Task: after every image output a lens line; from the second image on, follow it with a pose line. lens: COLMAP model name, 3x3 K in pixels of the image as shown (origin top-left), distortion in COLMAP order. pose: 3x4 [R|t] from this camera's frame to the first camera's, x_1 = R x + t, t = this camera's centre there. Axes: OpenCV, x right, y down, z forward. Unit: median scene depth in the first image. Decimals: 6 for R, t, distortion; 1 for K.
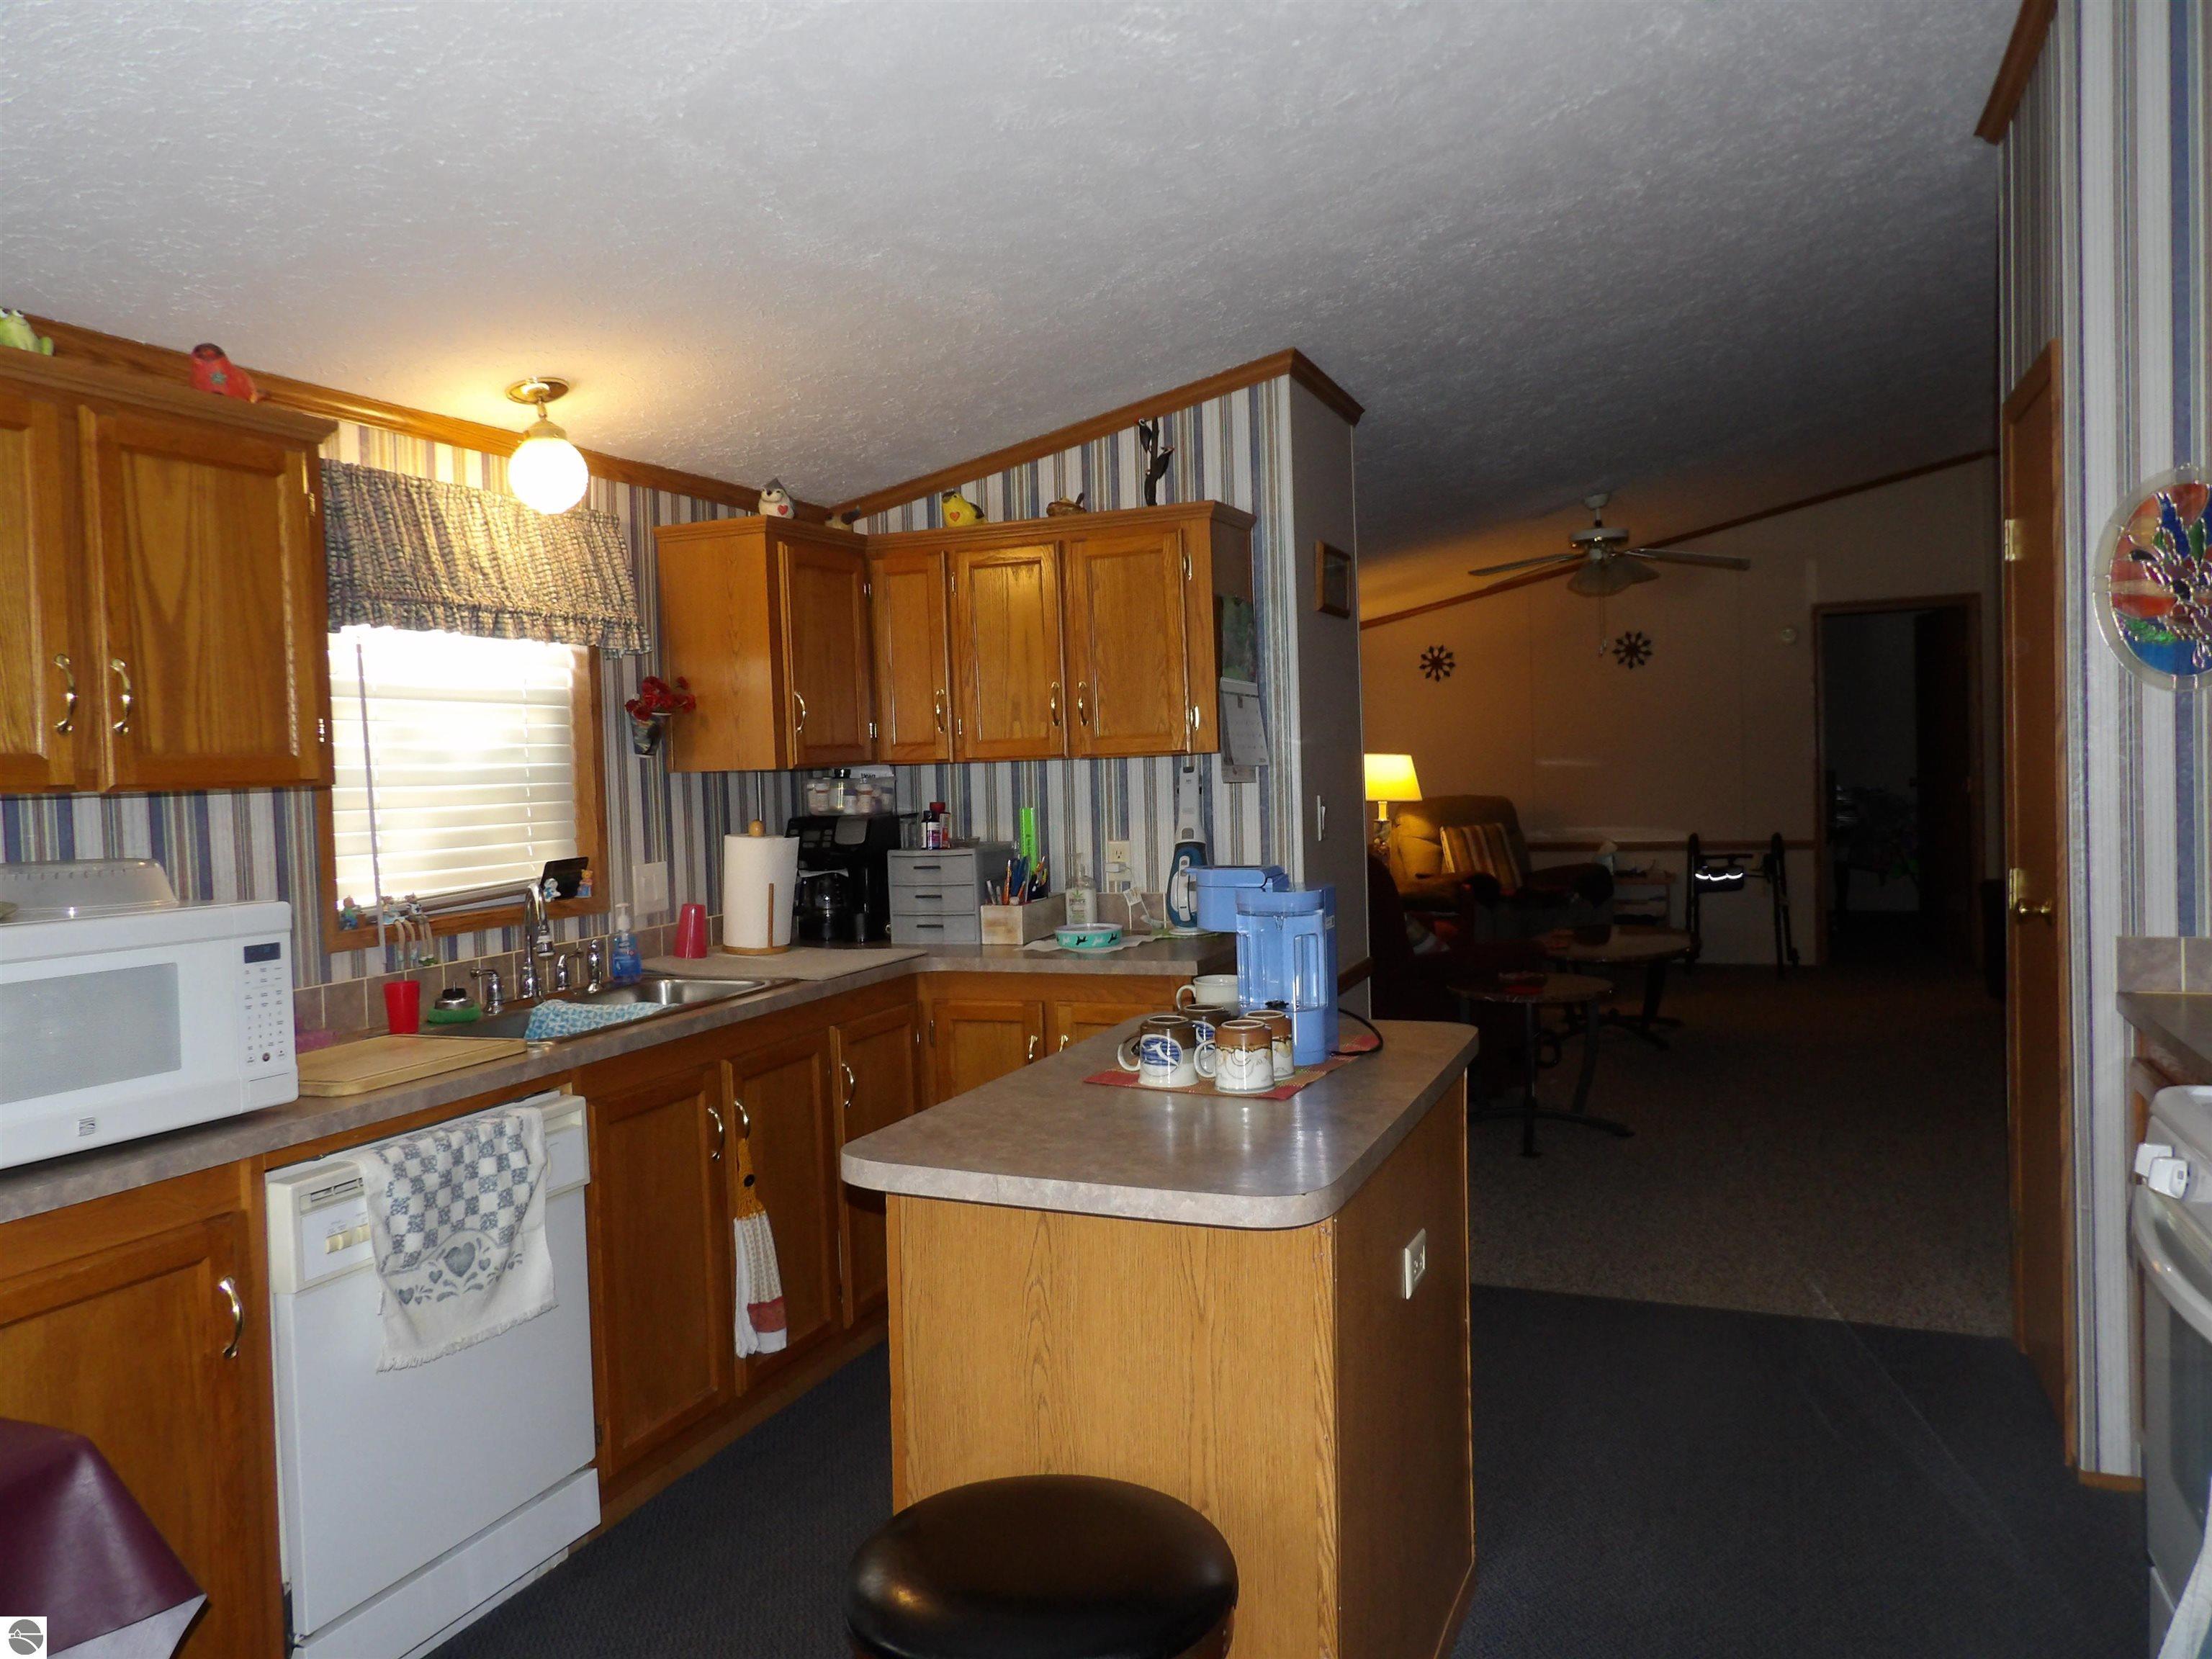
lens RADIAL K [[1581.5, 0, 1101.4], [0, 1581.5, 817.8], [0, 0, 1]] dist [-0.031379, 0.059790]
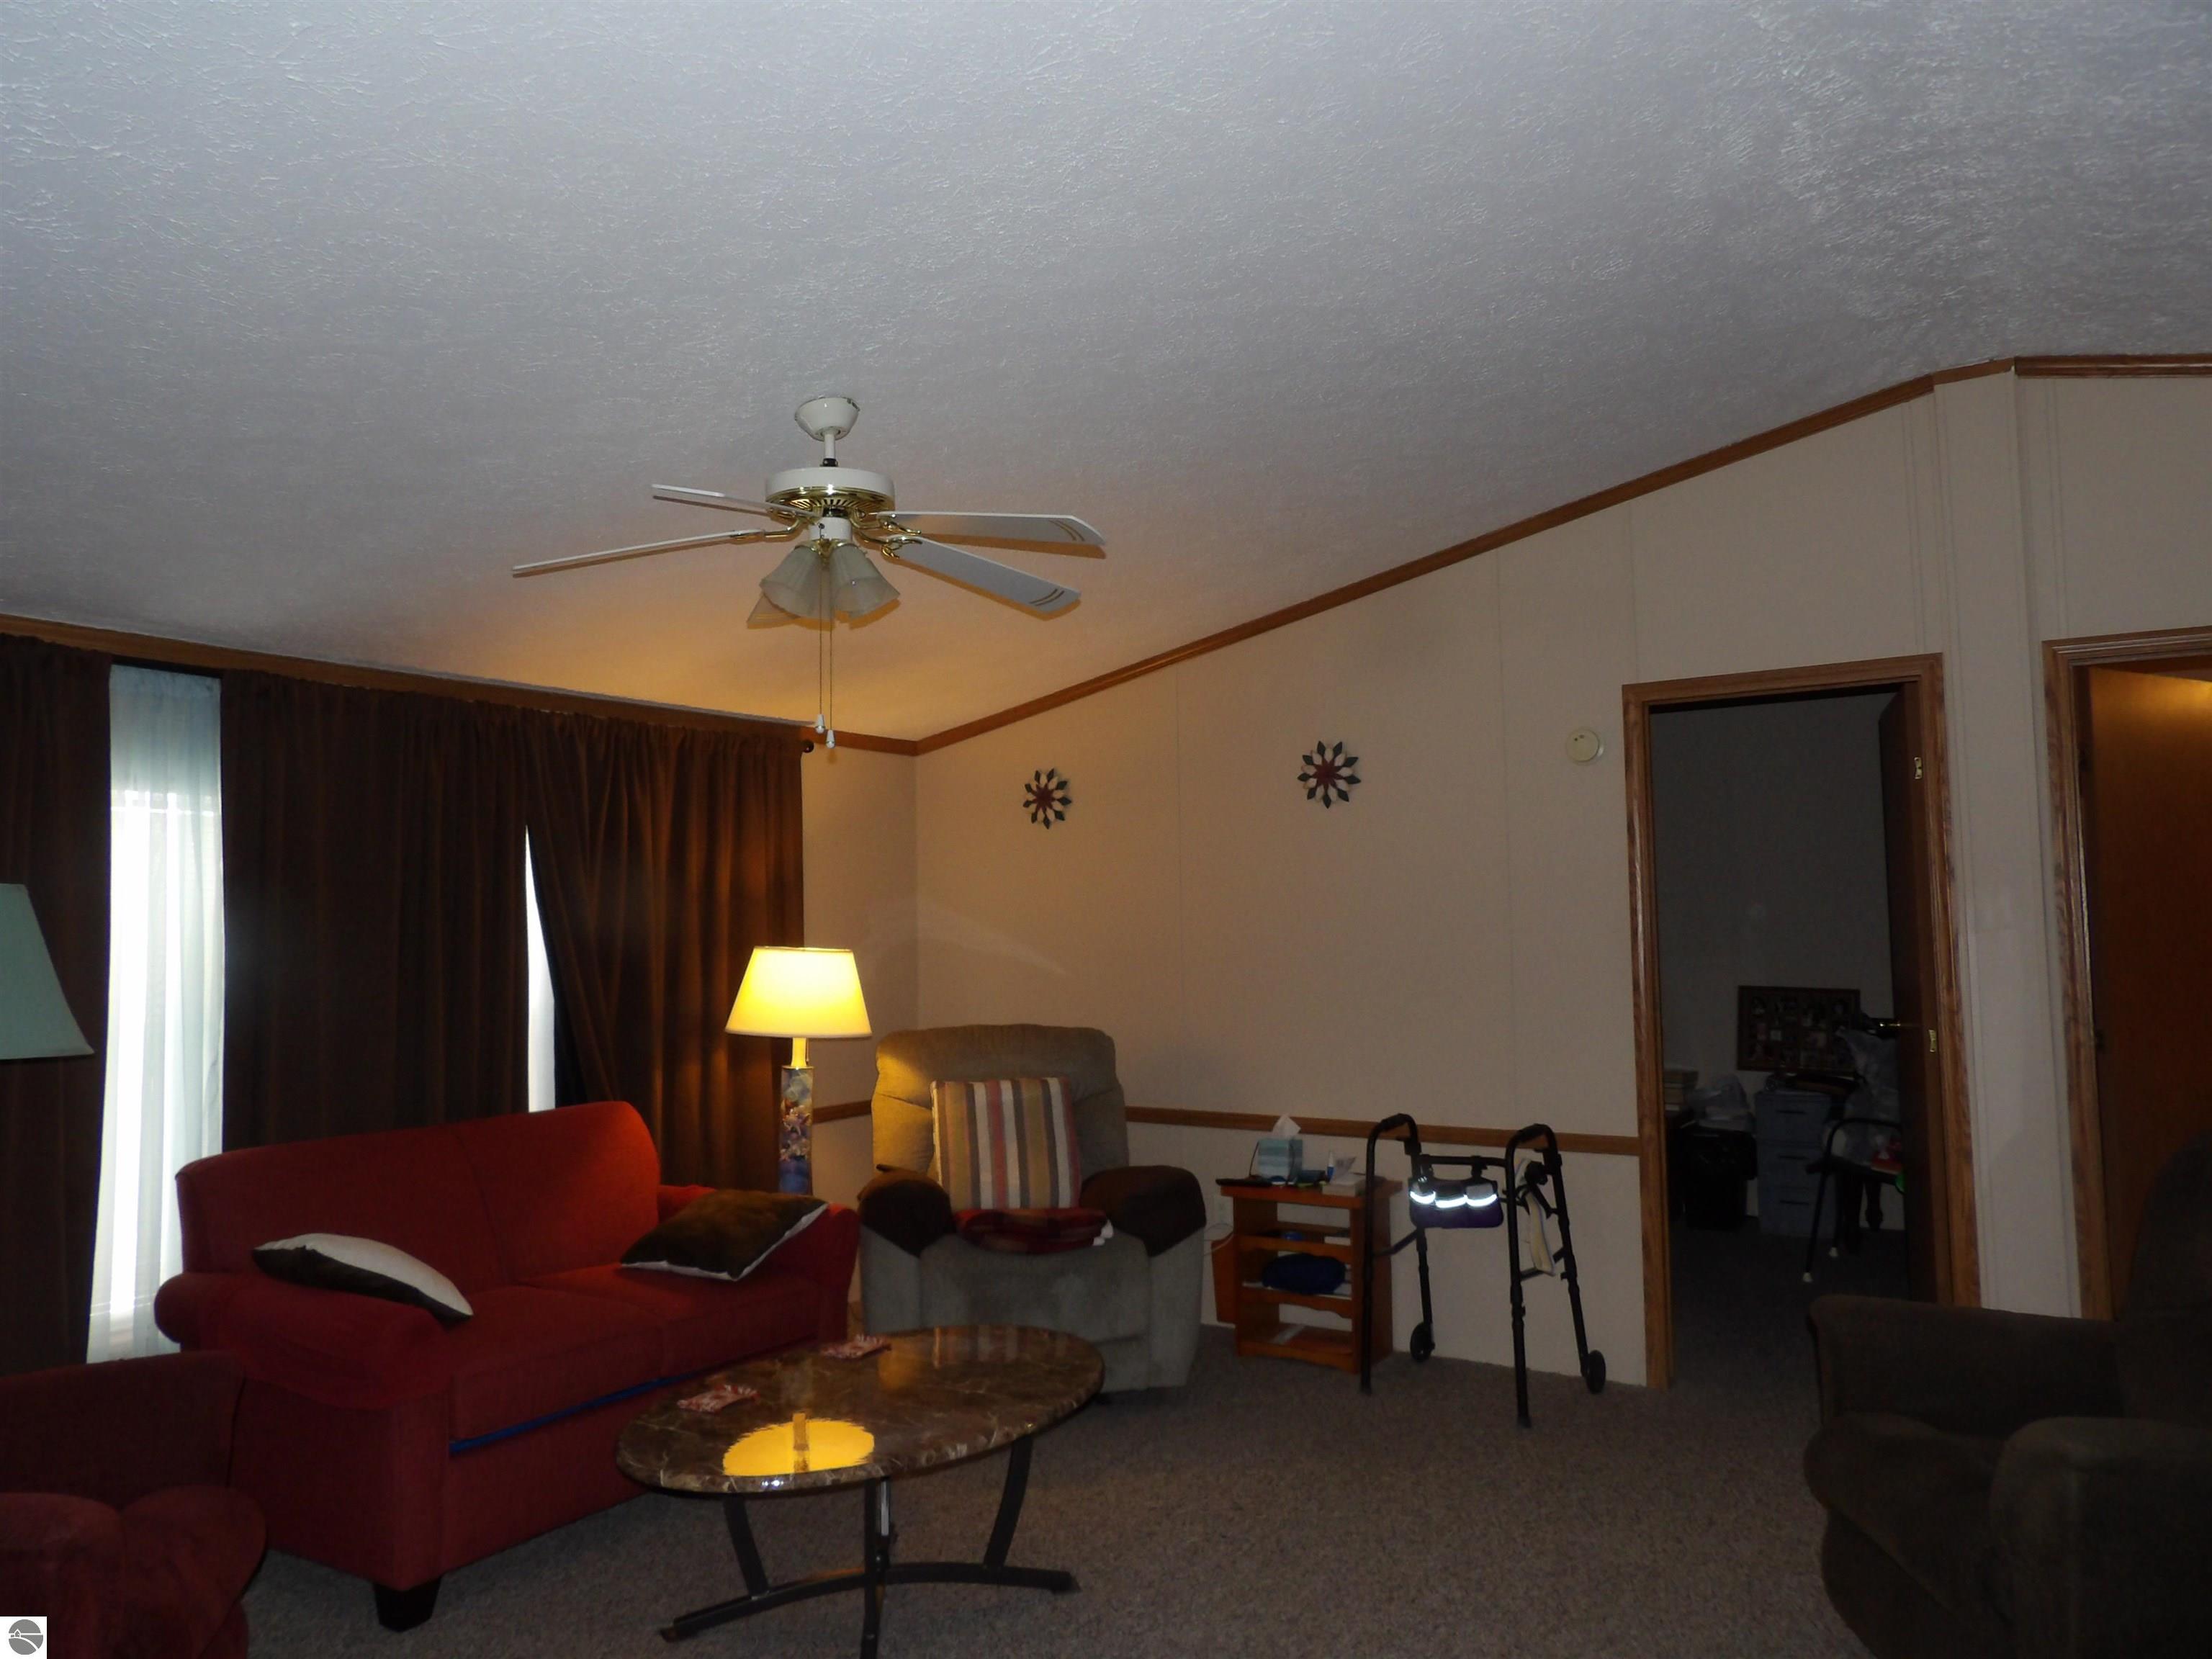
lens RADIAL K [[1581.5, 0, 1101.4], [0, 1581.5, 817.8], [0, 0, 1]] dist [-0.031379, 0.059790]
pose [[0.981210, 0.013101, -0.192497, 0.368960], [-0.034226, 0.993688, -0.106832, -0.028256], [0.189883, 0.111413, 0.975465, 0.440665]]
